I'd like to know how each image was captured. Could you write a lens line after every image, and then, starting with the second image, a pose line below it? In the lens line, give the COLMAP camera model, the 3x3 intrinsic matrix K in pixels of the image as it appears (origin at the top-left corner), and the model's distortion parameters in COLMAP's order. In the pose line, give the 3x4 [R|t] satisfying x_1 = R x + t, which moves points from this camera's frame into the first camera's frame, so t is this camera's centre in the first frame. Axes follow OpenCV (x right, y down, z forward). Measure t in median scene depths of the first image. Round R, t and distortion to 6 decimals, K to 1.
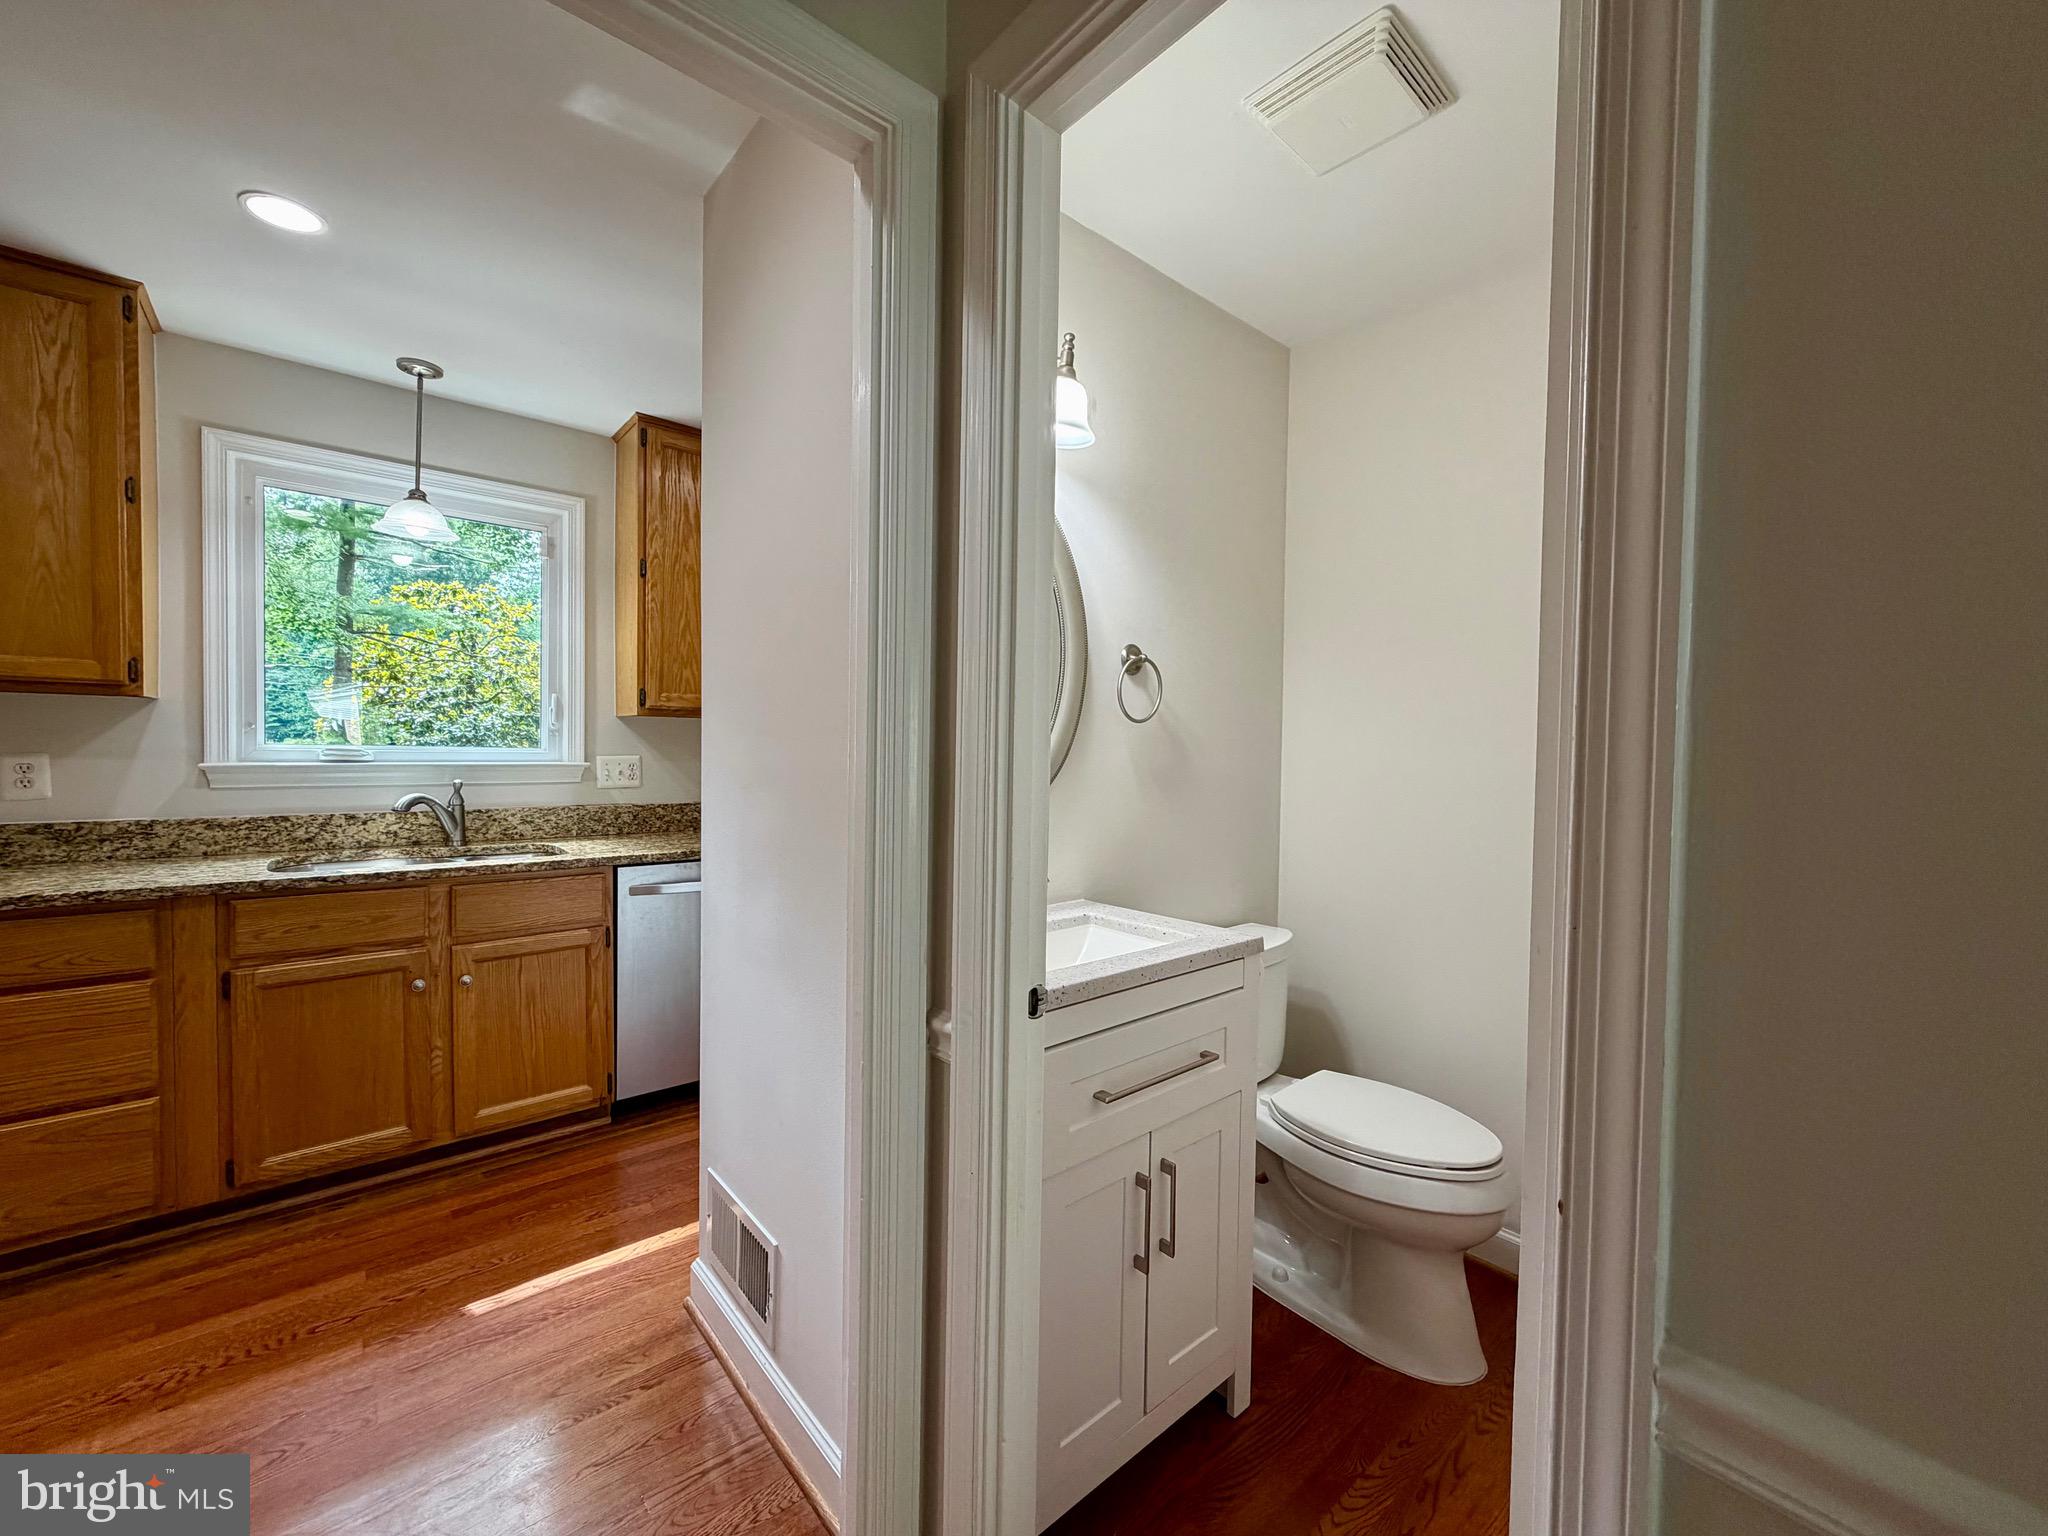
lens RADIAL K [[817.1, 0, 1019.5], [0, 817.1, 769.0], [0, 0, 1]] dist [0.000367, 0.000230]
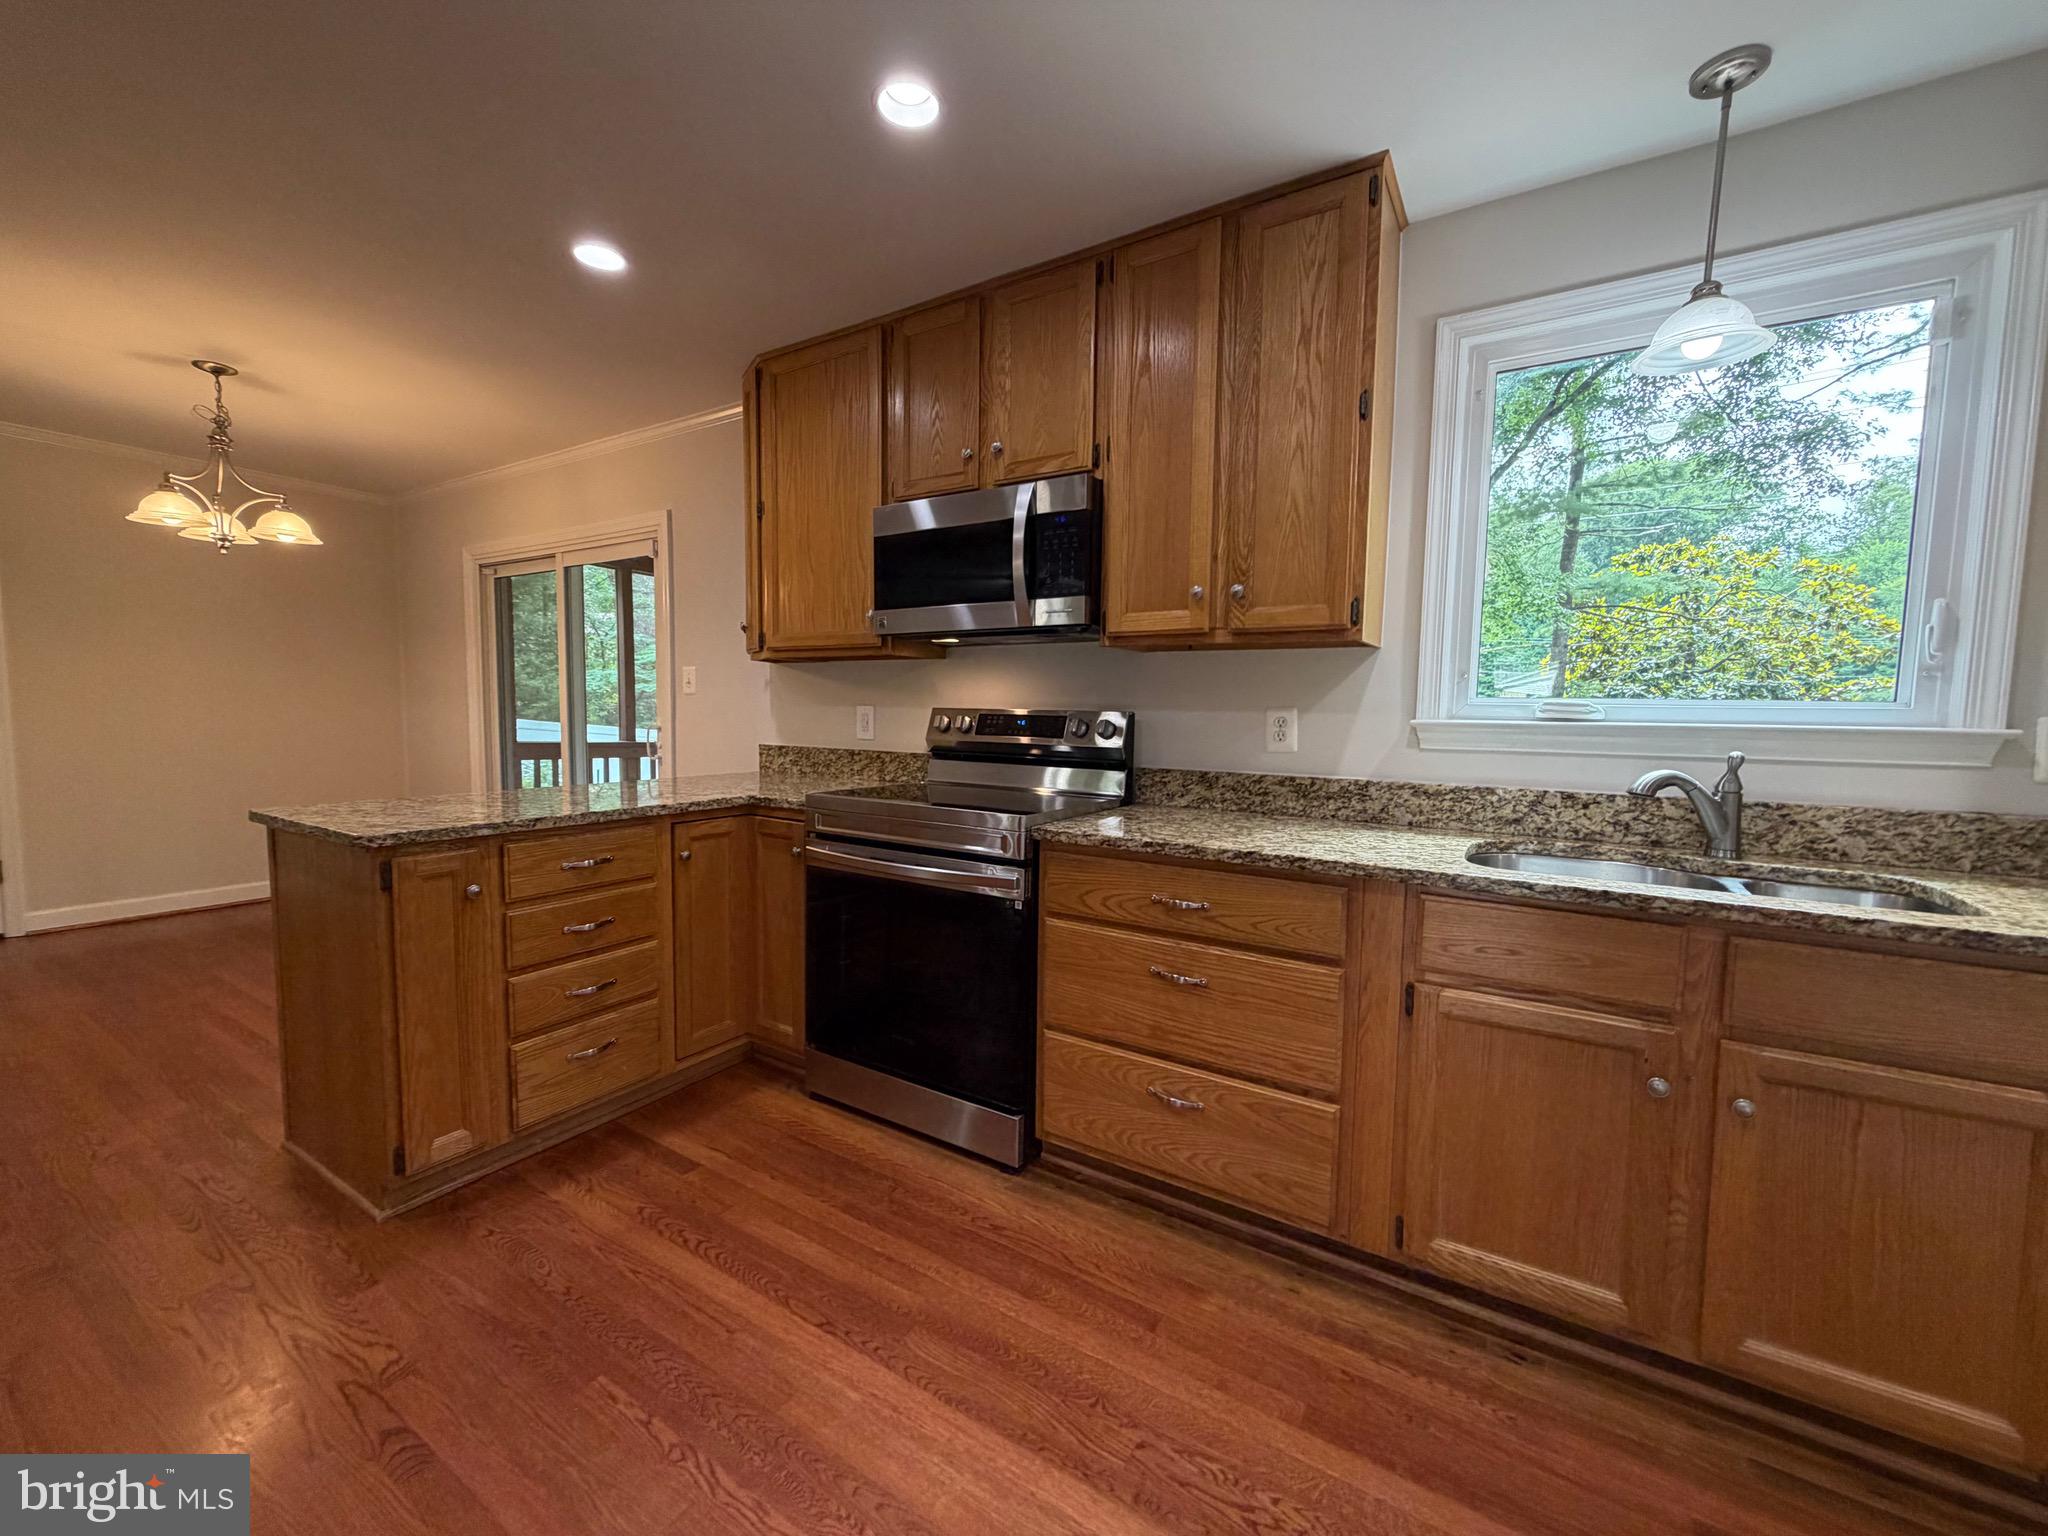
lens RADIAL K [[817.1, 0, 1019.5], [0, 817.1, 769.0], [0, 0, 1]] dist [0.000367, 0.000230]
pose [[0.297101, 0.061693, -0.952851, -0.296485], [-0.034437, 0.997954, 0.053876, 0.013042], [0.954225, 0.016806, 0.298618, 0.344828]]
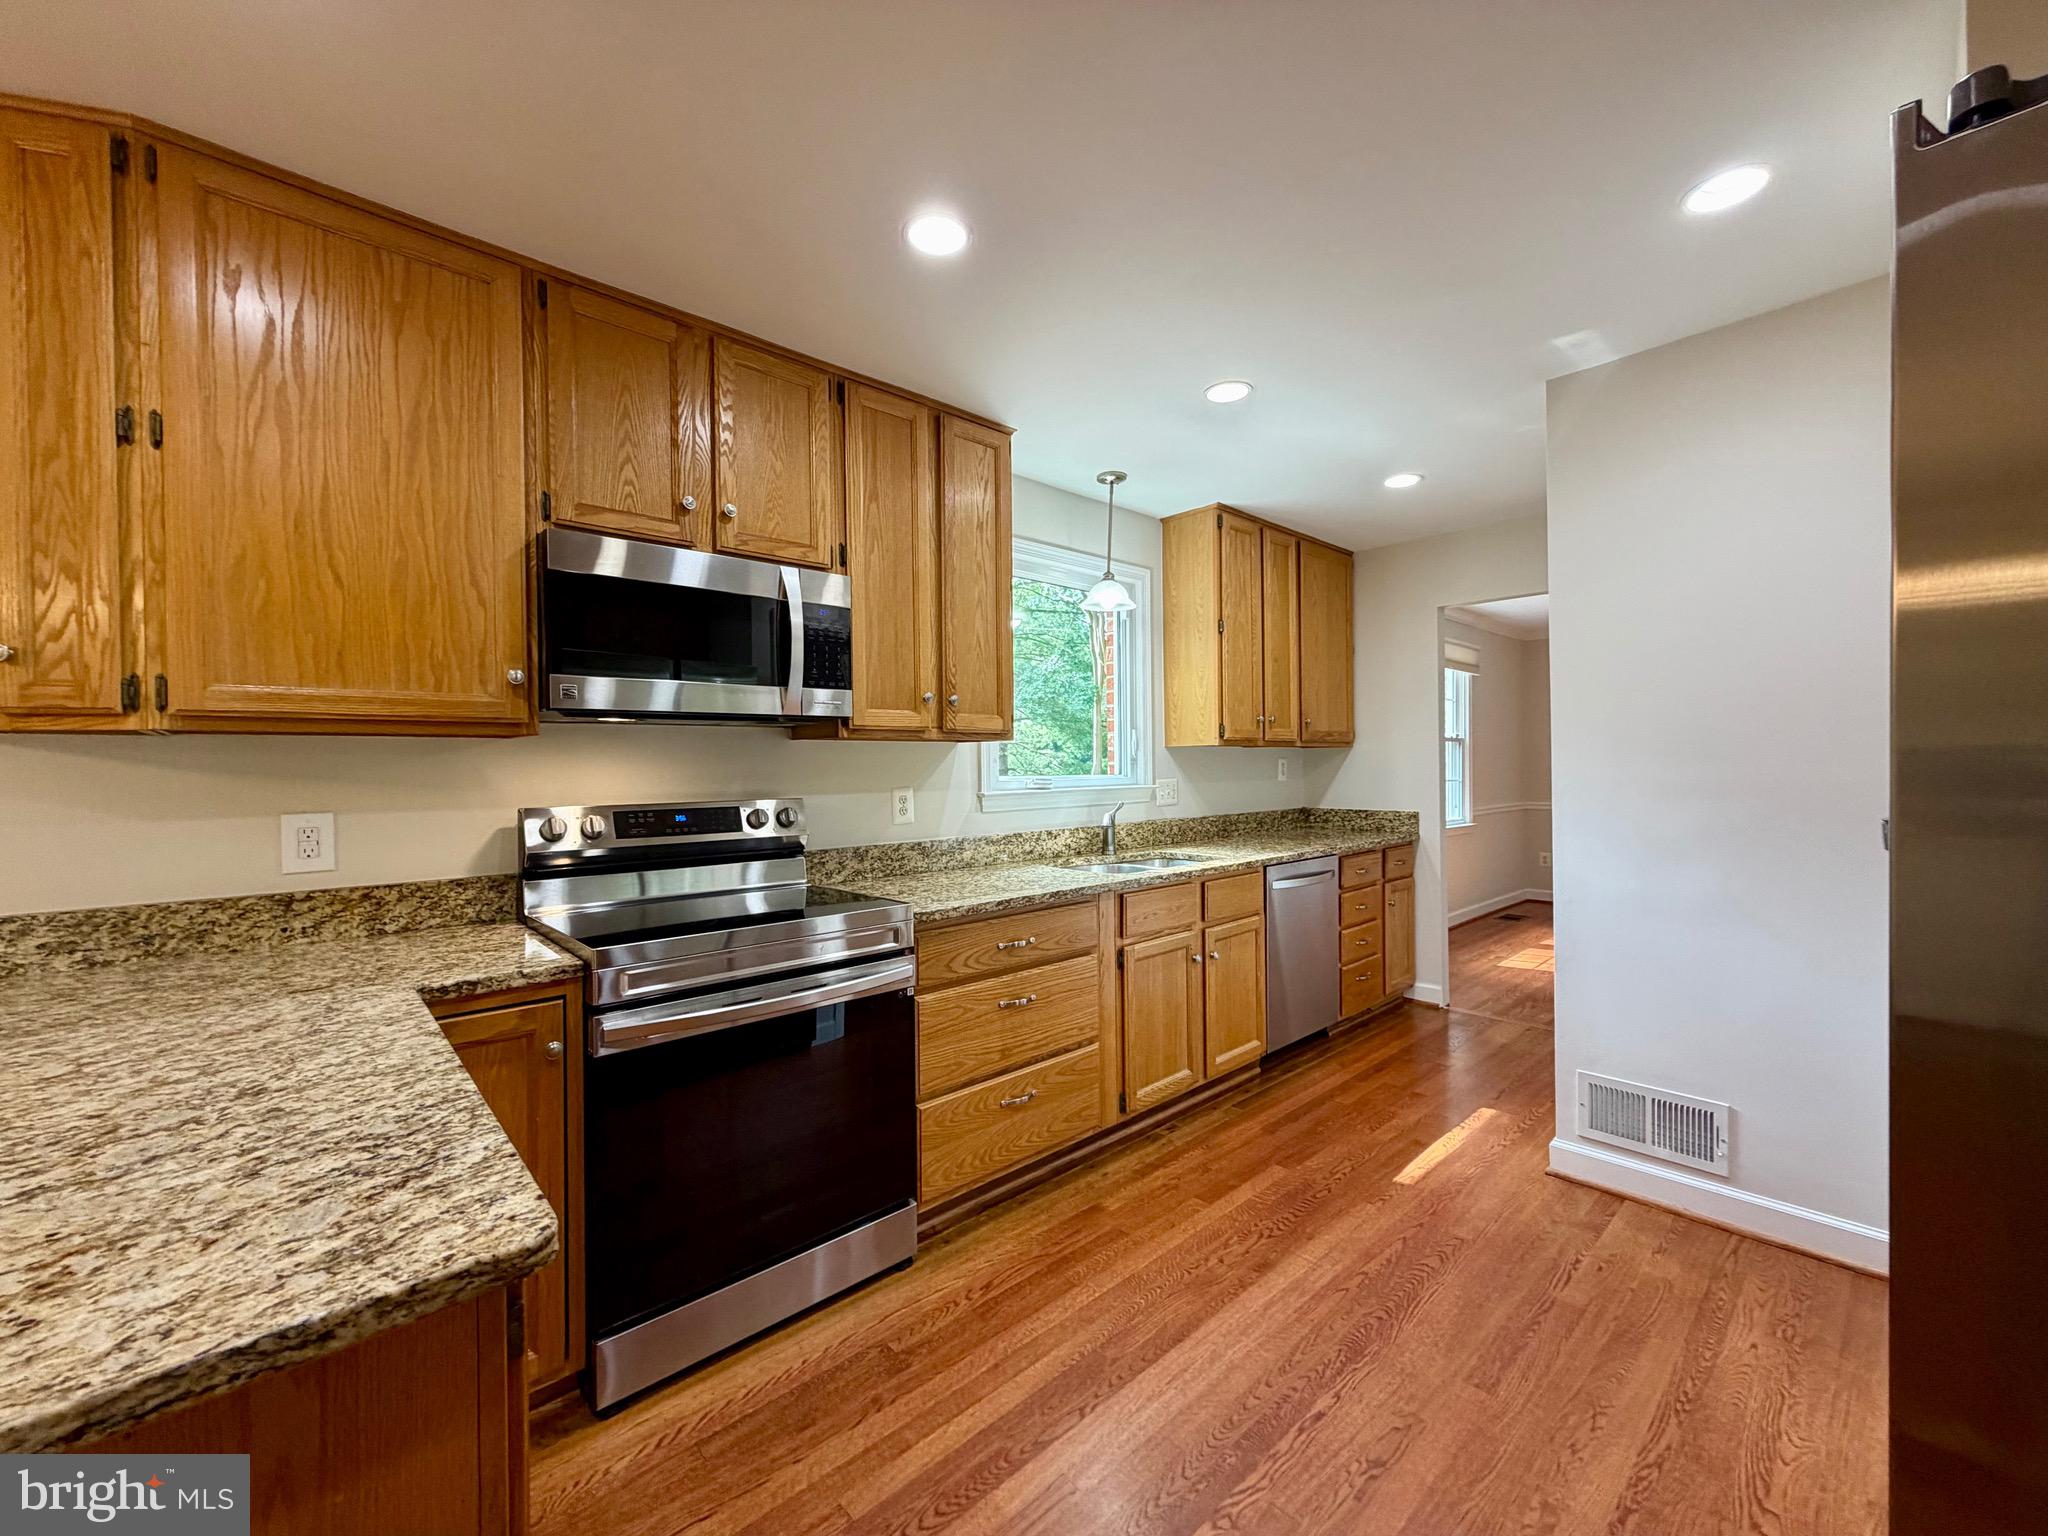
lens RADIAL K [[817.1, 0, 1019.5], [0, 817.1, 769.0], [0, 0, 1]] dist [0.000367, 0.000230]
pose [[0.999206, -0.026935, 0.029364, -0.987287], [0.027512, 0.999433, -0.019427, -0.017580], [-0.028824, 0.020220, 0.999380, -0.272901]]
